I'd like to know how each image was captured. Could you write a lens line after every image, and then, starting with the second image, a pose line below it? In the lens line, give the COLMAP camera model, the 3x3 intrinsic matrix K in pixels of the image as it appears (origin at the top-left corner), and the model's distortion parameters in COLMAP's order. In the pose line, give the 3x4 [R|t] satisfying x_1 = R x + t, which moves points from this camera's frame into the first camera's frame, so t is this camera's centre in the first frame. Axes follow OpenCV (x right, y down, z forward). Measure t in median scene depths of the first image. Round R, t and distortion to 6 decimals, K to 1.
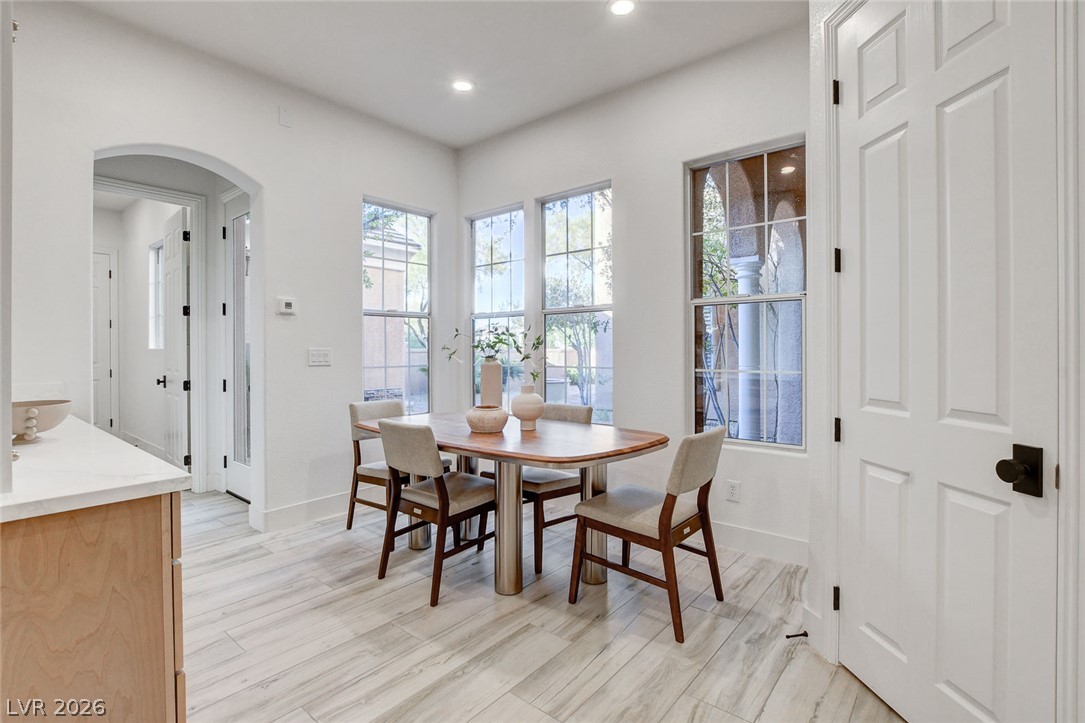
lens RADIAL K [[521.5, 0, 541.5], [0, 521.5, 355.5], [0, 0, 1]] dist [-0.028449, -0.001029]
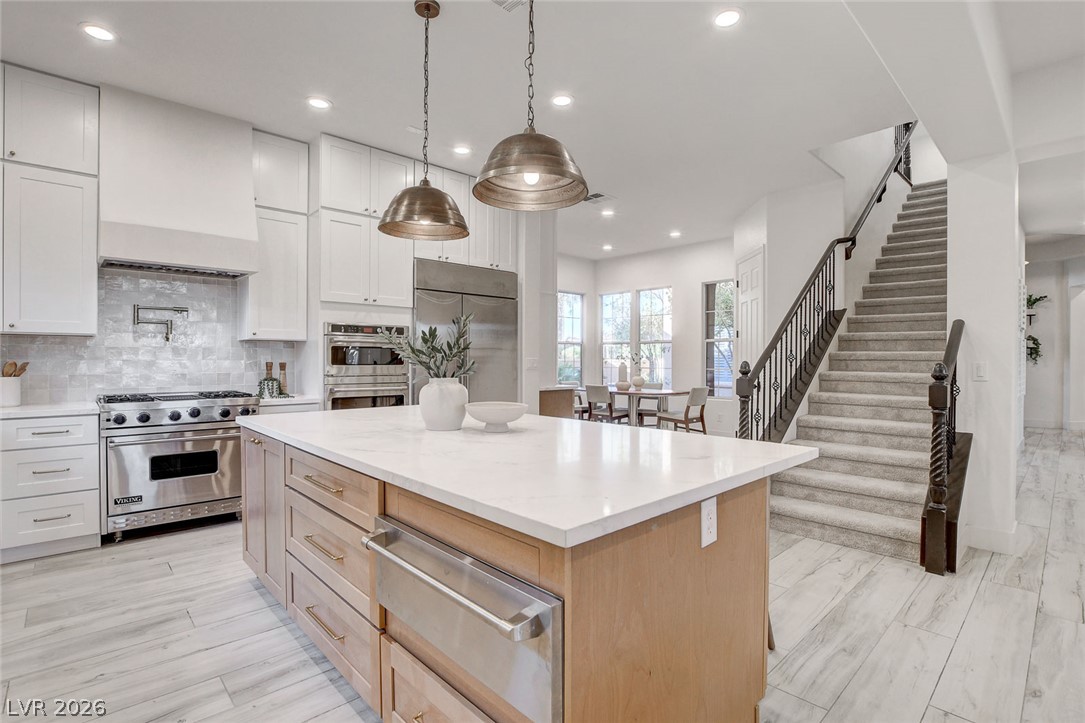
lens RADIAL K [[521.5, 0, 542.7], [0, 521.5, 362.2], [0, 0, 1]] dist [-0.028449, -0.001029]
pose [[0.992323, 0.002195, -0.123656, -0.158203], [-0.002742, 0.999987, -0.004261, 0.005948], [0.123645, 0.004567, 0.992316, -1.478986]]
